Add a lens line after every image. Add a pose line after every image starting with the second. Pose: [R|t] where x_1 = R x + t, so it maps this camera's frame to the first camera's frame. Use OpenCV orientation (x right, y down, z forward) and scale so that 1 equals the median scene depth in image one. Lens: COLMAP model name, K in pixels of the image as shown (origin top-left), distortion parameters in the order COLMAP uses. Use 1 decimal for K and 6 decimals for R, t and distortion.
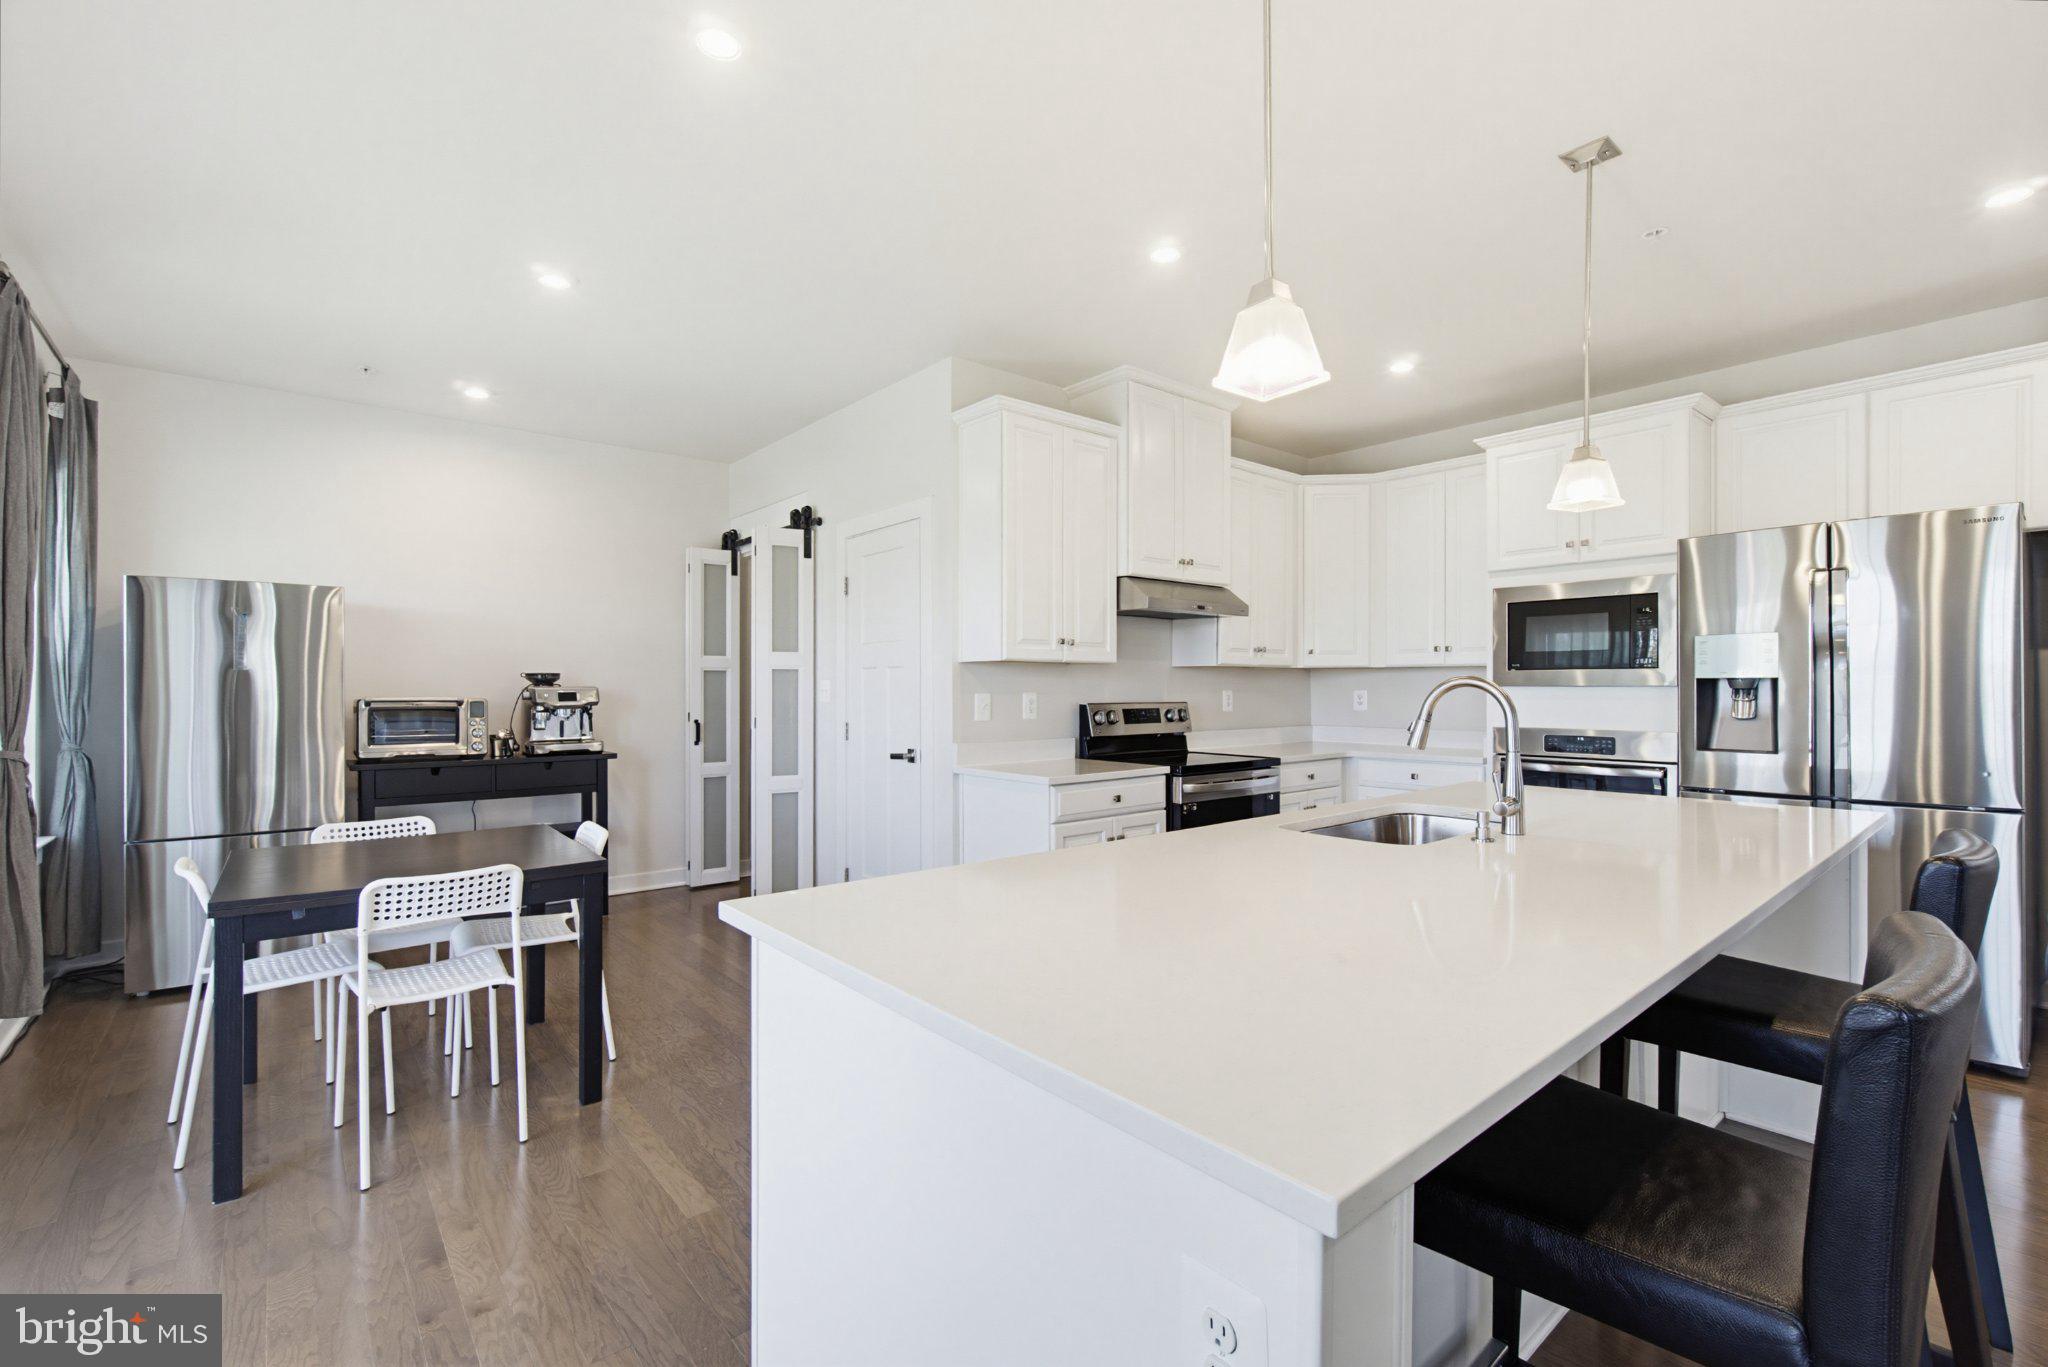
lens RADIAL K [[906.4, 0, 1013.8], [0, 906.4, 687.3], [0, 0, 1]] dist [0.000351, 0.000097]
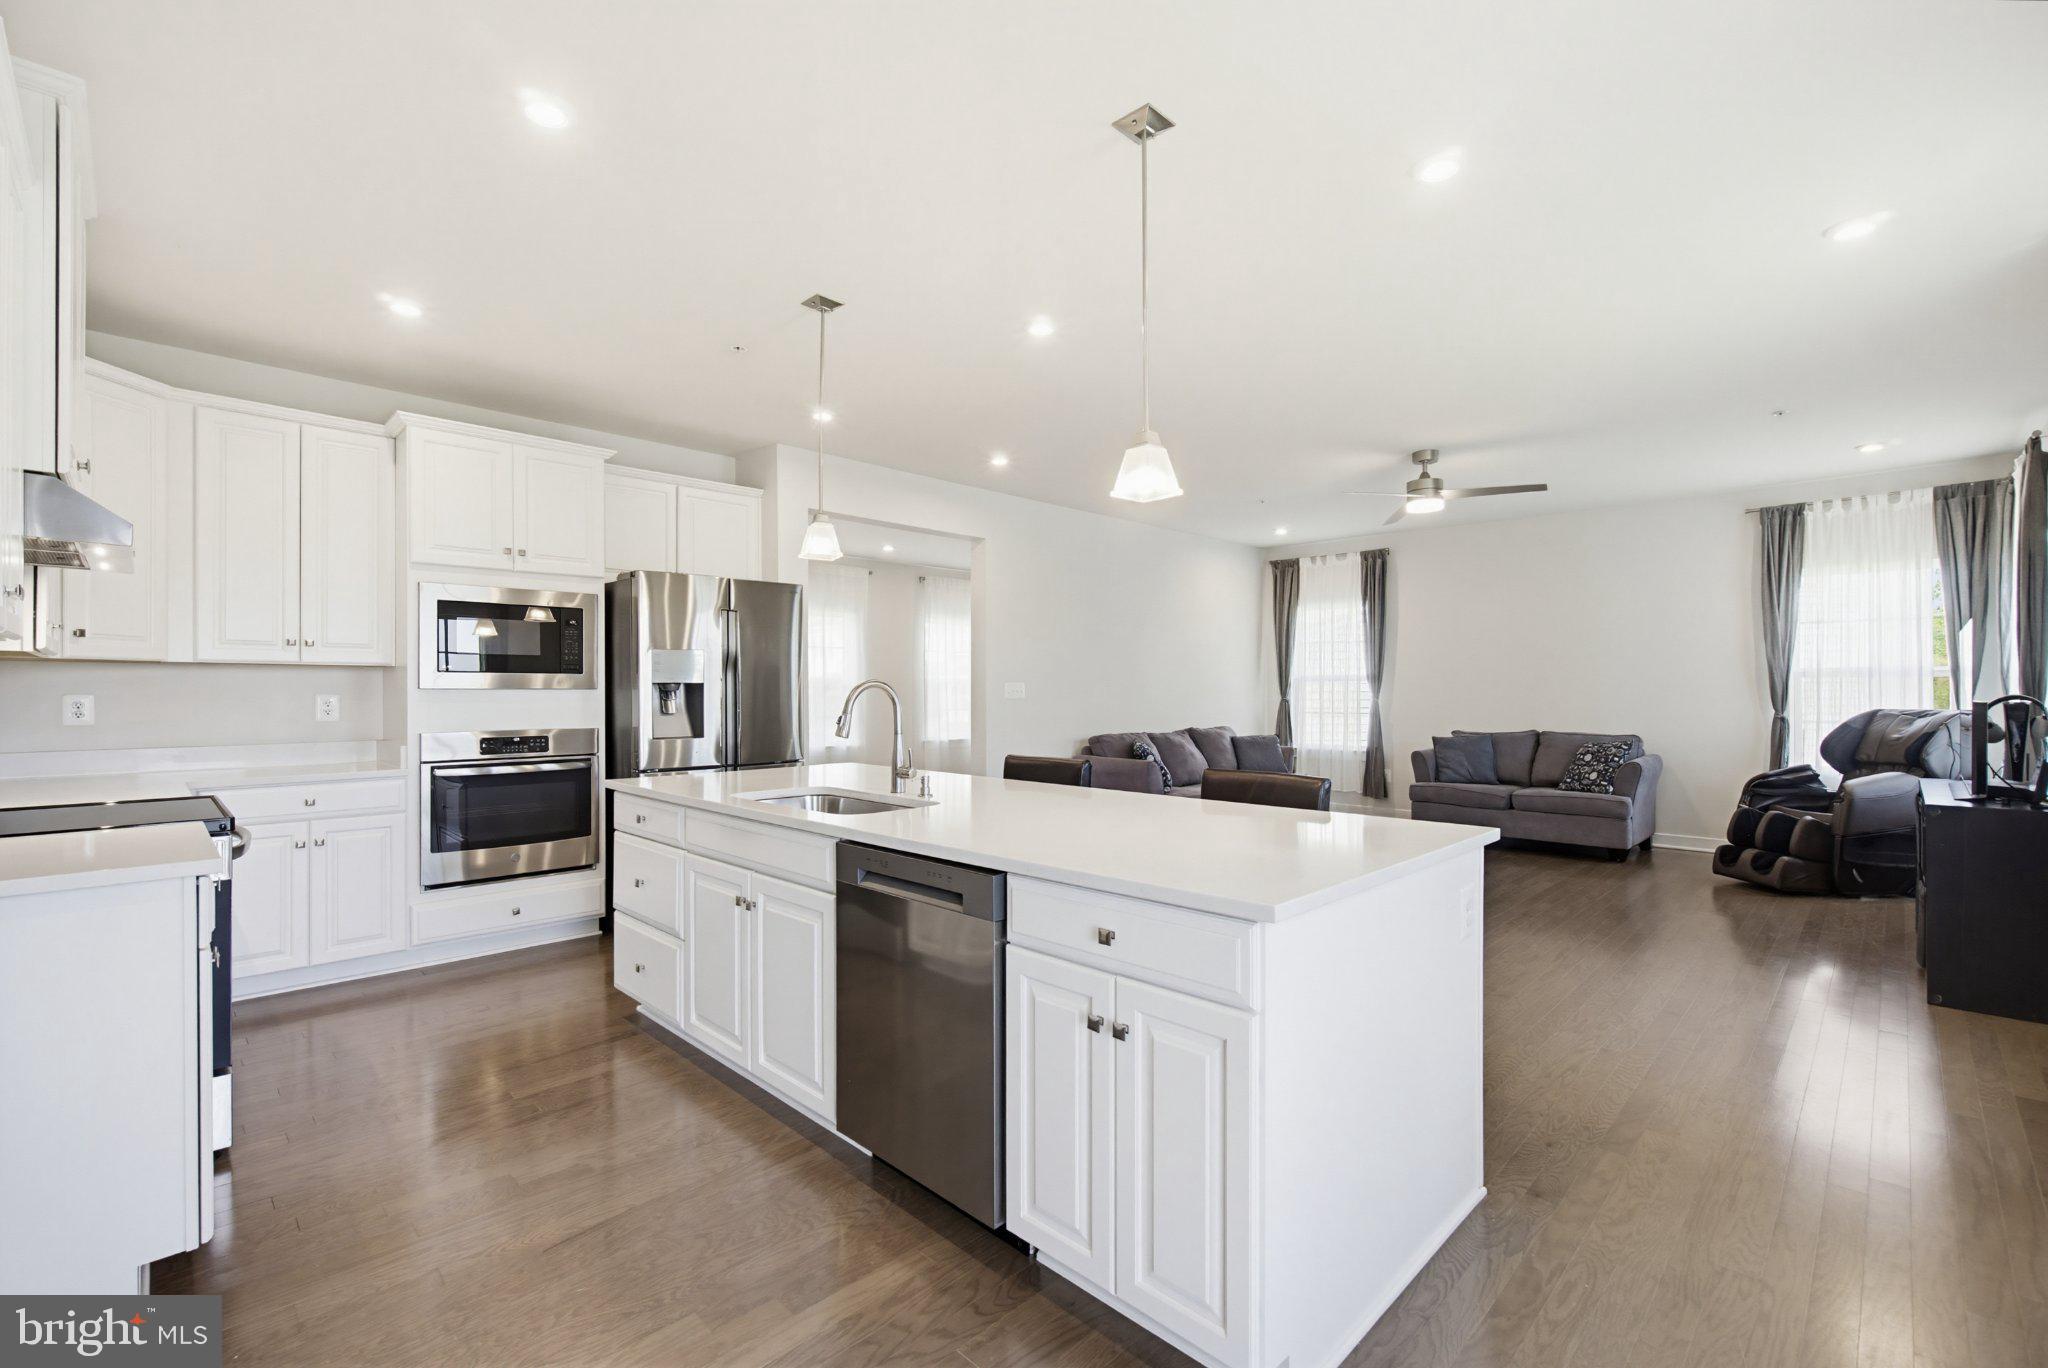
lens RADIAL K [[906.4, 0, 1013.8], [0, 906.4, 687.8], [0, 0, 1]] dist [0.000351, 0.000097]
pose [[-0.063679, 0.004959, 0.997958, -0.469478], [0.003109, 0.999984, -0.004770, 0.004402], [-0.997966, 0.002799, -0.063693, 0.508435]]
